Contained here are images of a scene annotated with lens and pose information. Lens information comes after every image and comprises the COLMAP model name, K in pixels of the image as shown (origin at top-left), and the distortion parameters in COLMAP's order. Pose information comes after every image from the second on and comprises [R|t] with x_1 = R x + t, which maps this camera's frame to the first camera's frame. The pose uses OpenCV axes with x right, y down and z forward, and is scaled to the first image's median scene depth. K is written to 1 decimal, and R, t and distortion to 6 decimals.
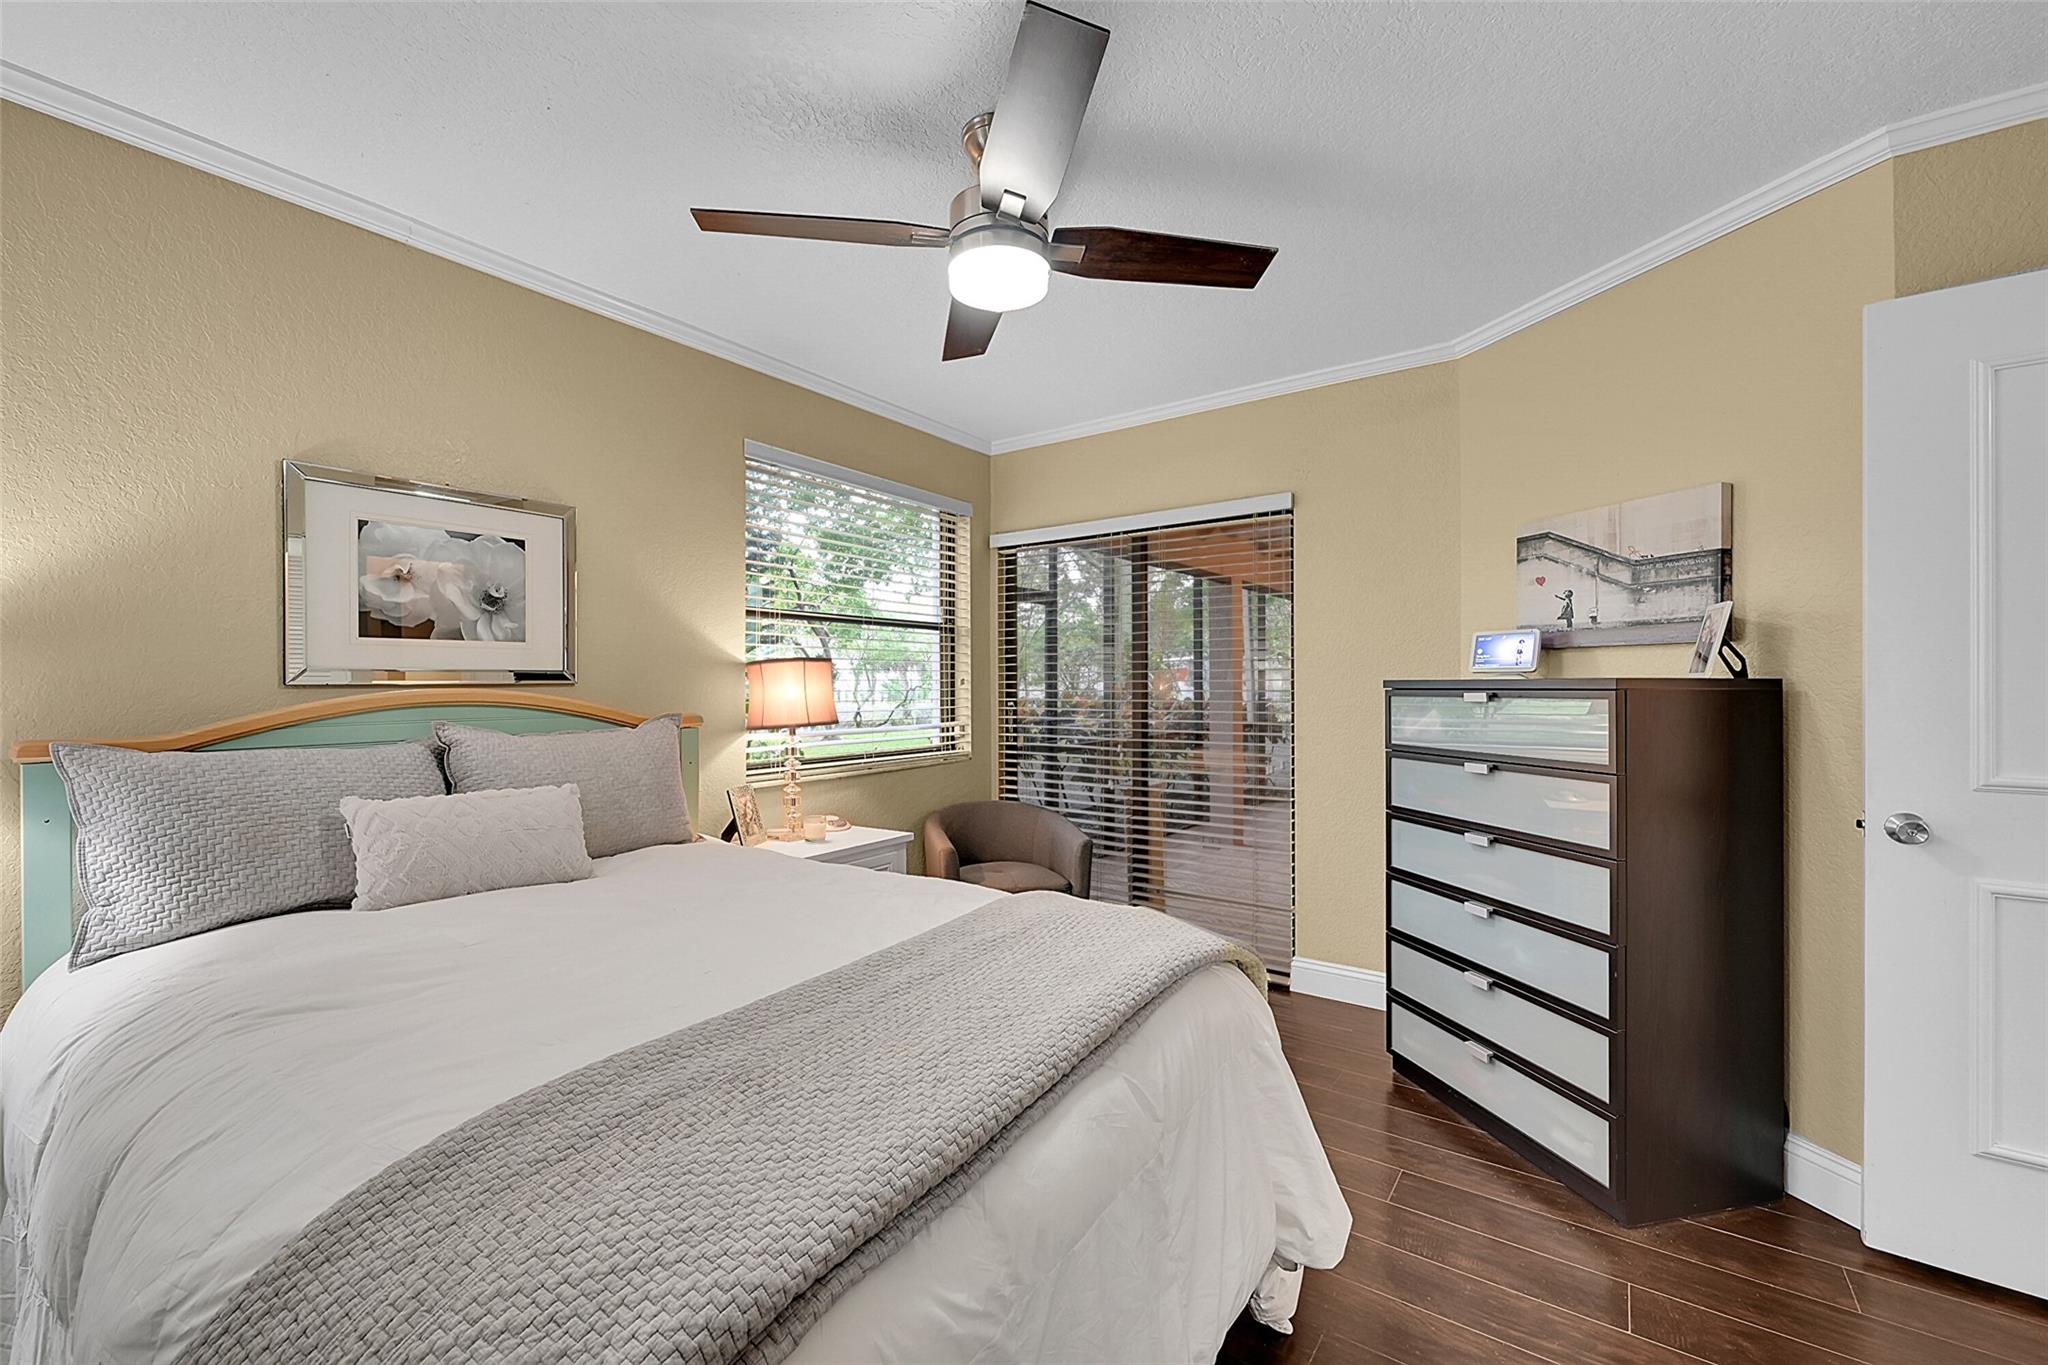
lens RADIAL K [[806.8, 0, 1019.9], [0, 806.8, 683.8], [0, 0, 1]] dist [0.000517, -0.000165]
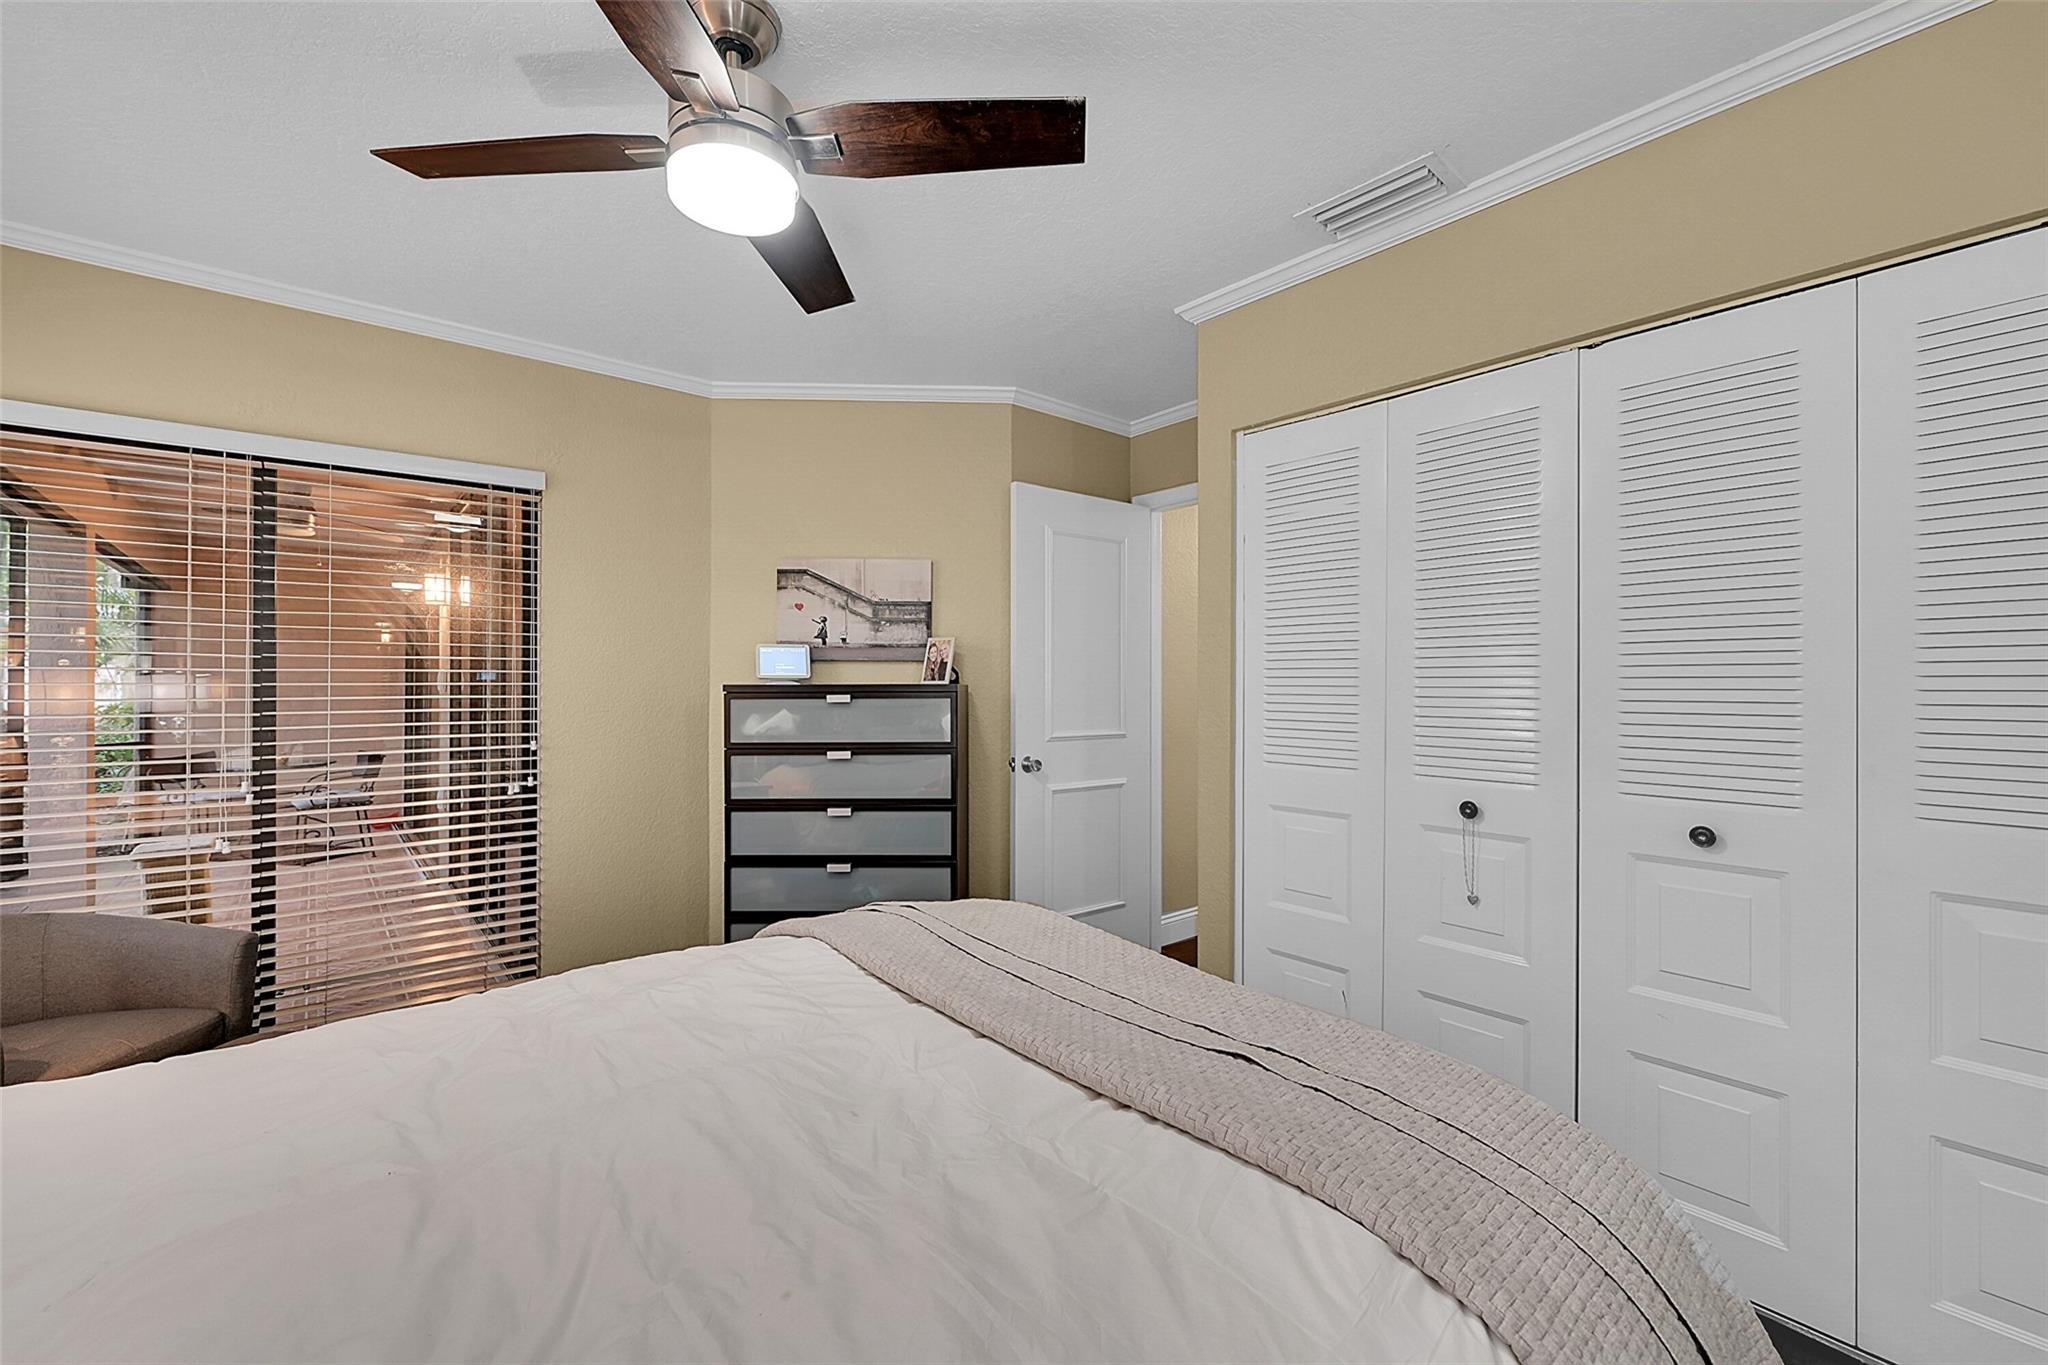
lens RADIAL K [[806.8, 0, 1019.9], [0, 806.8, 683.8], [0, 0, 1]] dist [0.000517, -0.000165]
pose [[0.270718, 0.005936, 0.962640, -0.532799], [0.001464, 0.999977, -0.006578, 0.002207], [-0.962657, 0.003190, 0.270704, 0.365389]]
